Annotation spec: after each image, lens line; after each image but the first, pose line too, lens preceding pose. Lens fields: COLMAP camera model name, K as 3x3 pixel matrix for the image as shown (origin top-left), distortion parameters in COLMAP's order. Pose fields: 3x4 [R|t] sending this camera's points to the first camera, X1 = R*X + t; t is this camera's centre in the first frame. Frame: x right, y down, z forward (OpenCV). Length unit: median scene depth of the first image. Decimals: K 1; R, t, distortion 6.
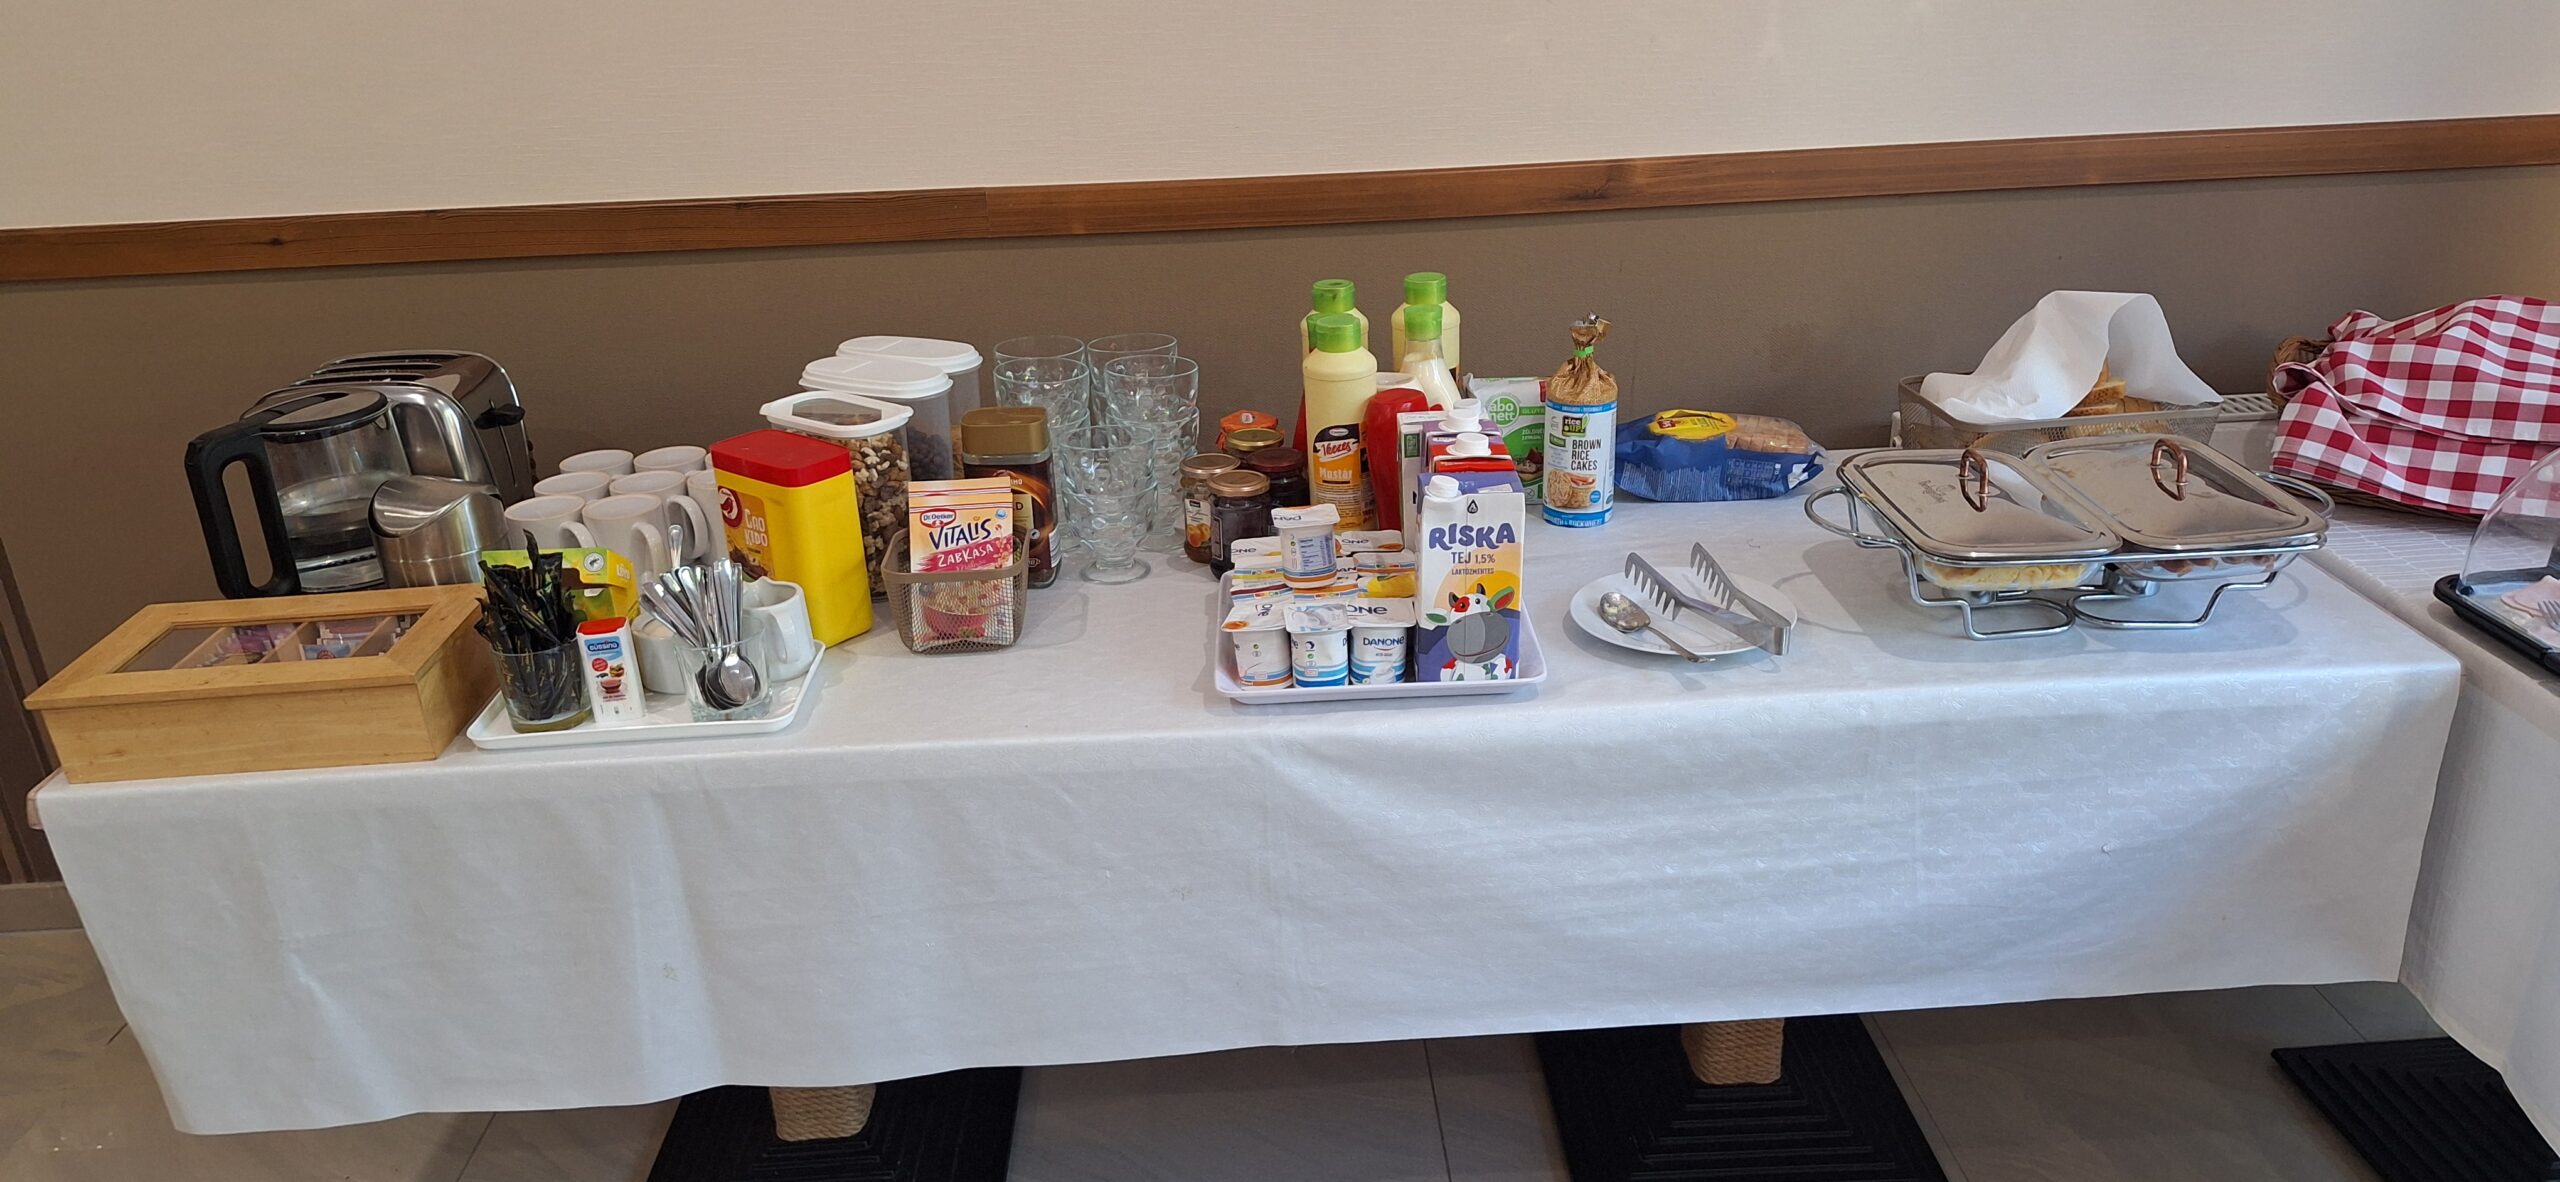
lens RADIAL K [[1741.2, 0, 1302.5], [0, 1741.2, 601.4], [0, 0, 1]] dist [0.087899, -0.108608]
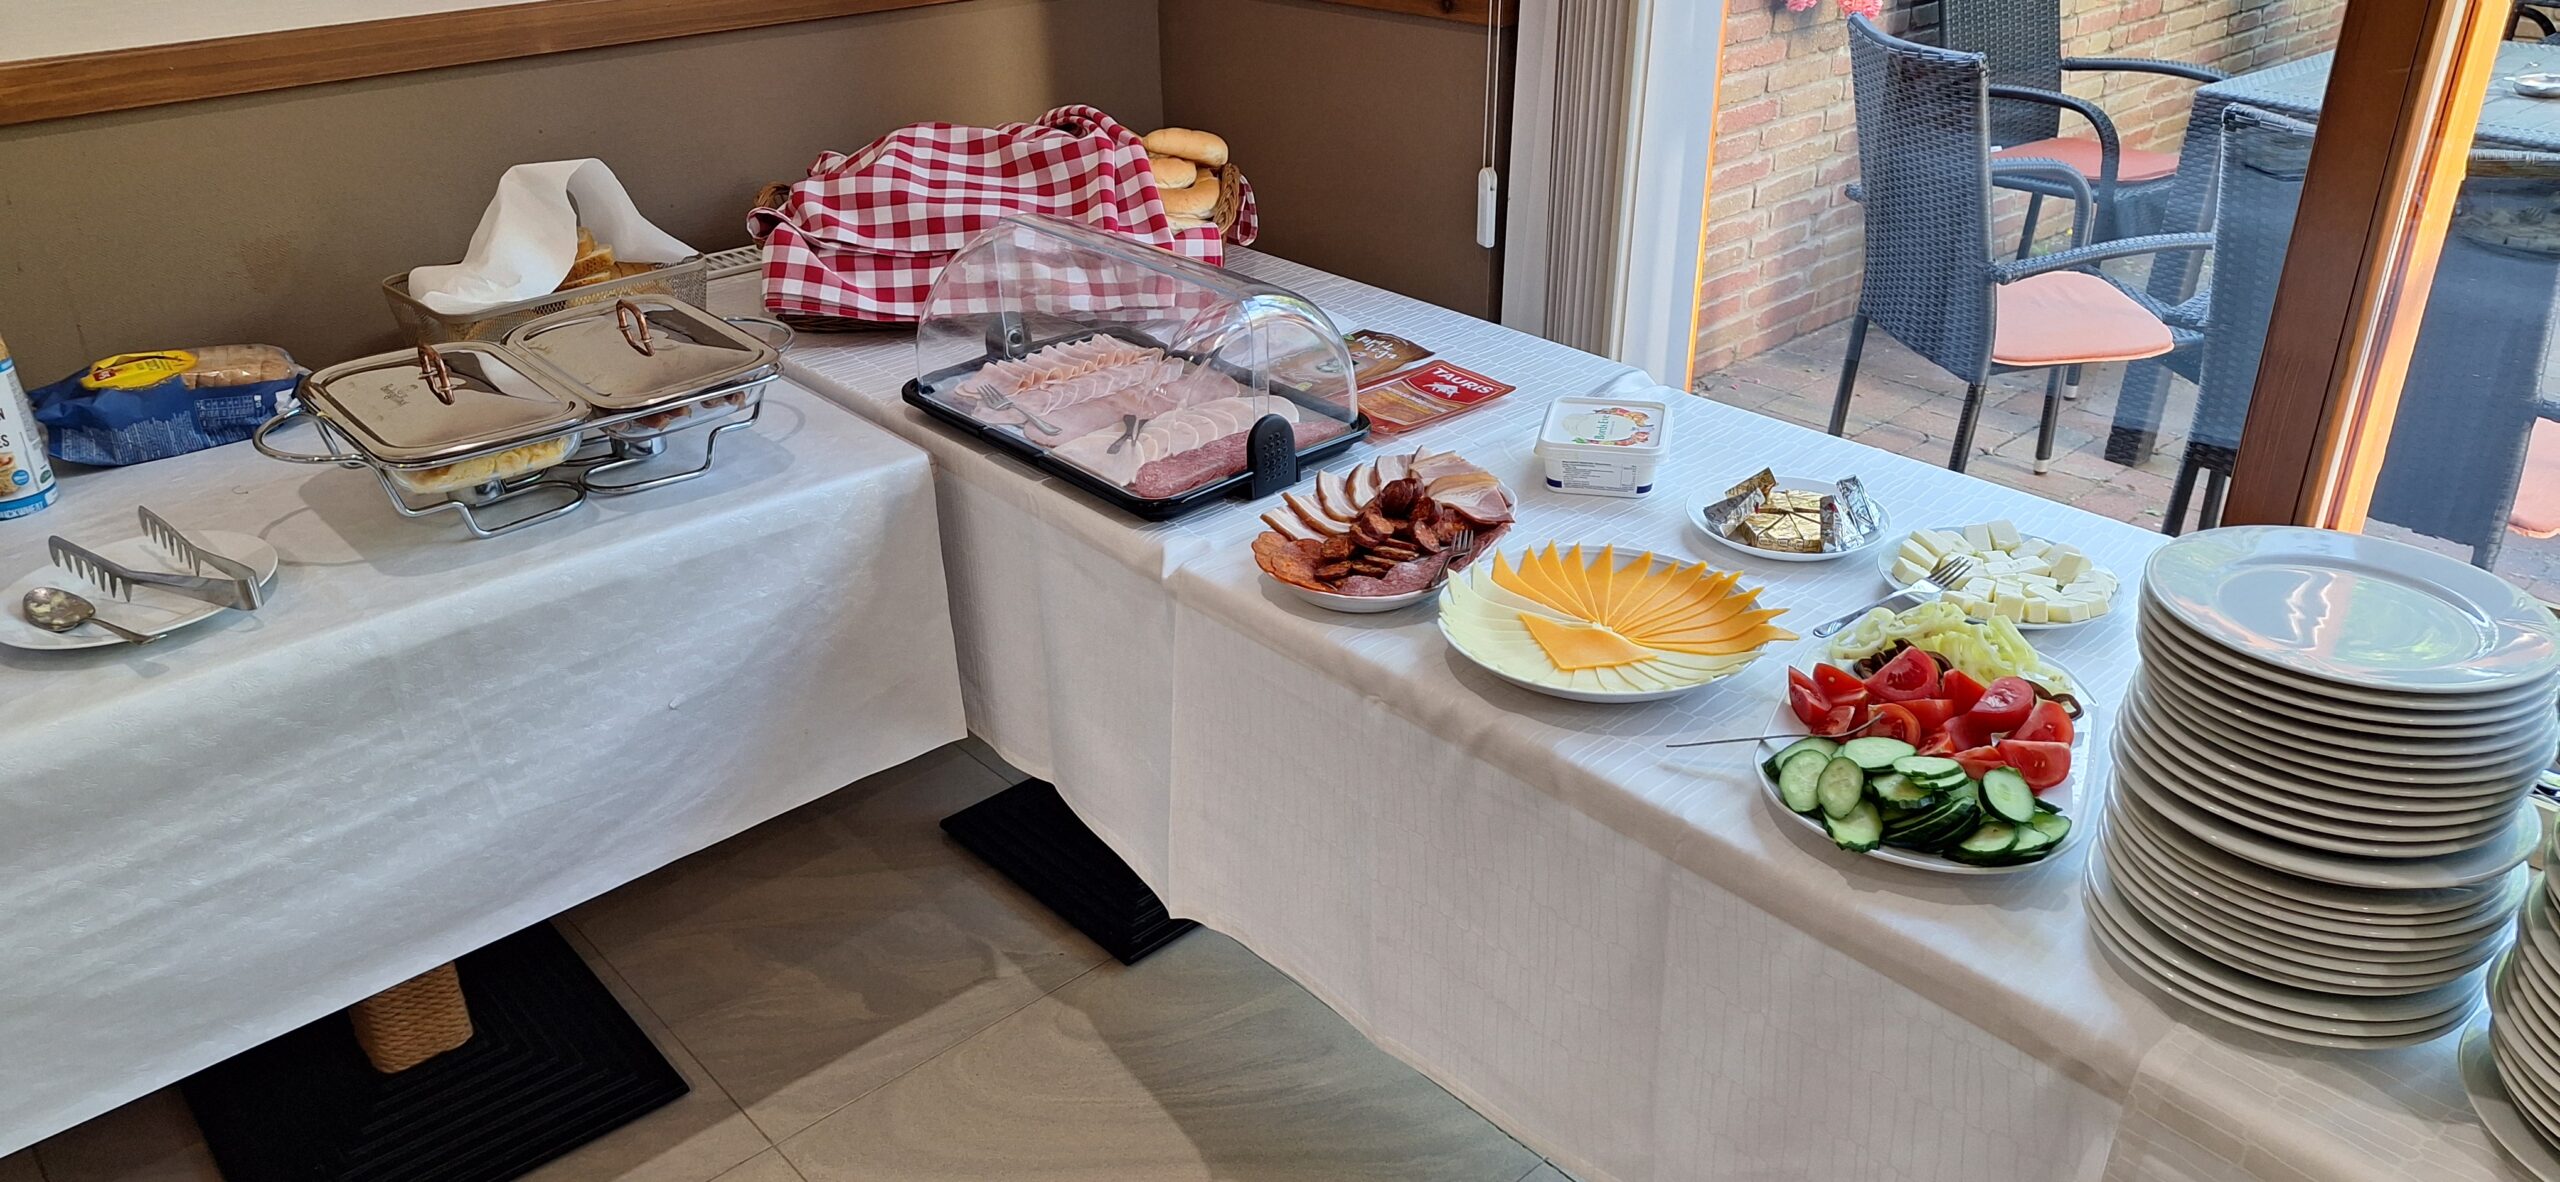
lens RADIAL K [[1741.2, 0, 1302.5], [0, 1741.2, 601.4], [0, 0, 1]] dist [0.087899, -0.108608]
pose [[0.766948, -0.269878, 0.582201, 0.138158], [0.233528, 0.962435, 0.138502, 0.022988], [-0.597709, 0.029736, 0.801161, -0.032378]]
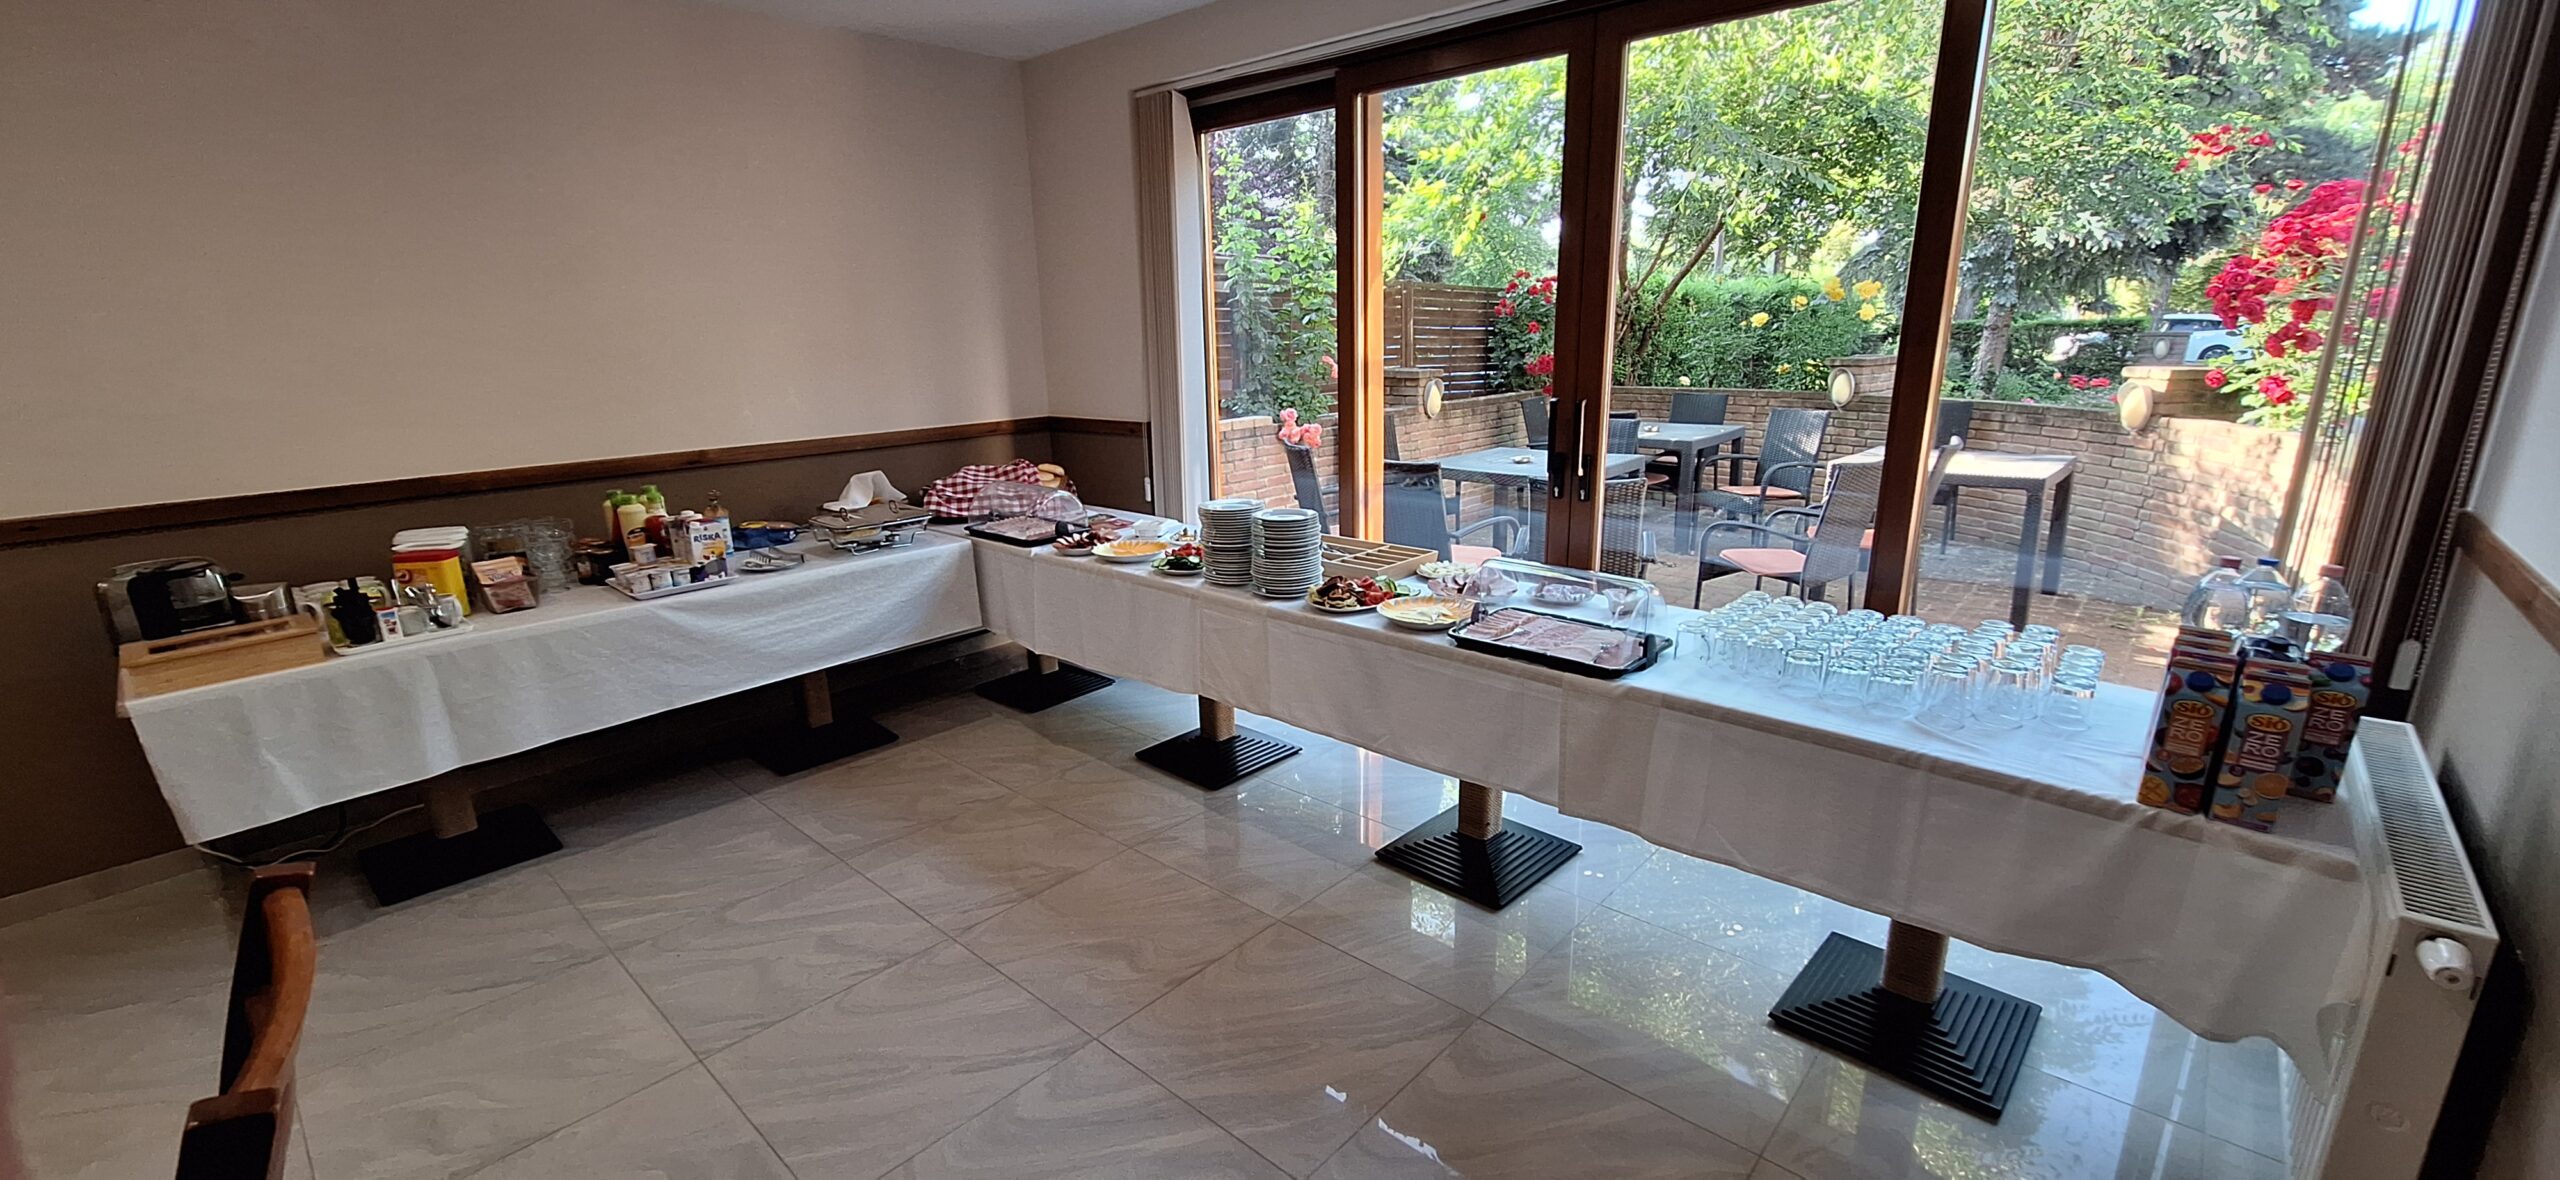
lens RADIAL K [[1028.1, 0, 1275.9], [0, 1028.1, 619.5], [0, 0, 1]] dist [-0.002164, -0.000163]
pose [[0.712966, -0.175828, 0.678796, -0.432772], [0.270131, 0.962206, -0.034490, 0.418502], [-0.647077, 0.207954, 0.733516, -1.022403]]
